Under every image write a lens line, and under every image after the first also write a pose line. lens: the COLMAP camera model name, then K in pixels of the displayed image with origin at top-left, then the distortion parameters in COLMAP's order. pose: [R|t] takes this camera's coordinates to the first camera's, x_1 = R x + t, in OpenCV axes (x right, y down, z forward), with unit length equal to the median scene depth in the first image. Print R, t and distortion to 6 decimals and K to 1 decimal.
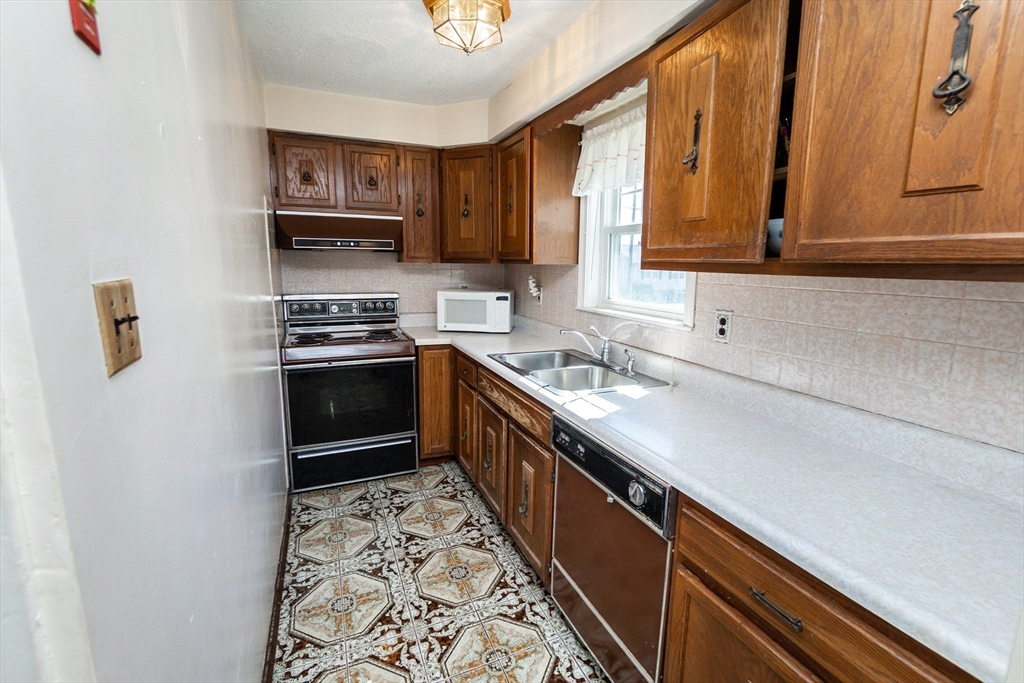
lens RADIAL K [[452.6, 0, 516.9], [0, 452.6, 341.7], [0, 0, 1]] dist [-0.001023, 0.000114]
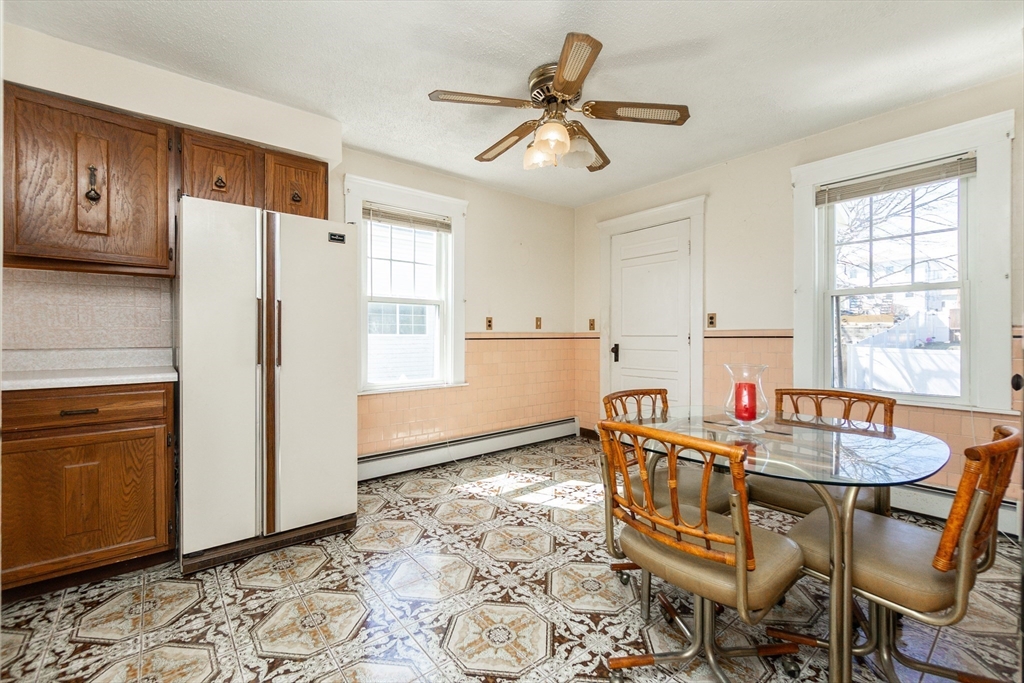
lens RADIAL K [[435.7, 0, 517.3], [0, 435.7, 338.9], [0, 0, 1]] dist [-0.003130, 0.000209]
pose [[-0.274431, -0.024242, 0.961301, -0.766925], [0.156742, 0.985185, 0.069591, 0.167731], [-0.948746, 0.169774, -0.266565, -0.190128]]
